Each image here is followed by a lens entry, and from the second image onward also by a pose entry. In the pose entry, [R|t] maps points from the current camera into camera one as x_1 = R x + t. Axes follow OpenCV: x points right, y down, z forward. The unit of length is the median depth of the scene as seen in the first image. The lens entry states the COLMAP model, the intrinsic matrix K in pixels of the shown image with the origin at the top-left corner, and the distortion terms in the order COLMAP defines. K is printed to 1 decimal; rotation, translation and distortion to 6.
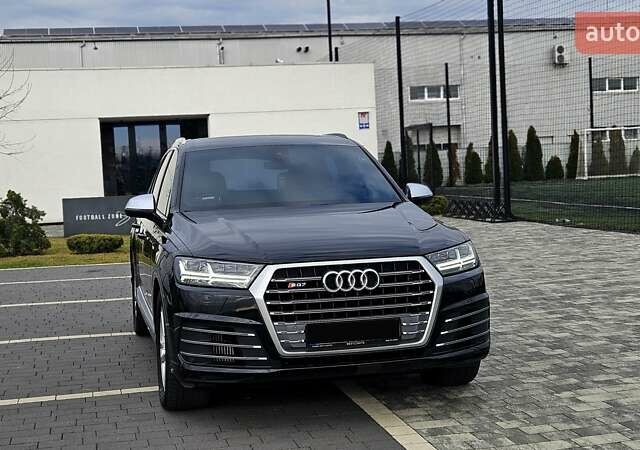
lens RADIAL K [[1074.9, 0, 321.2], [0, 1074.9, 224.8], [0, 0, 1]] dist [0.090805, 0.000000]
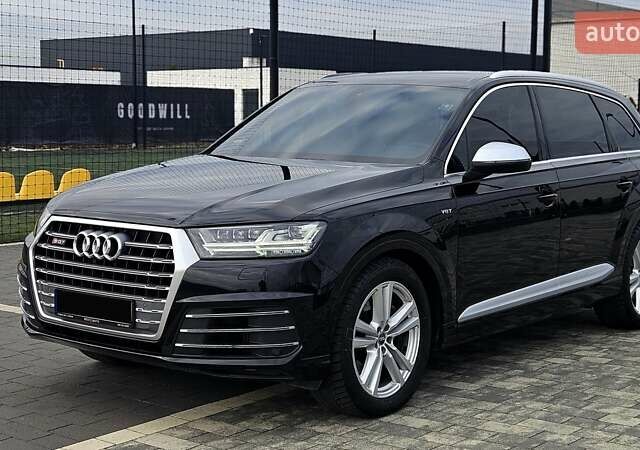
lens RADIAL K [[1074.9, 0, 320.5], [0, 1074.9, 220.9], [0, 0, 1]] dist [0.090805, 0.000000]
pose [[0.614915, 0.117251, -0.779828, 0.781572], [-0.076472, 0.993090, 0.089015, -0.054667], [0.784877, 0.004898, 0.619632, 0.613981]]
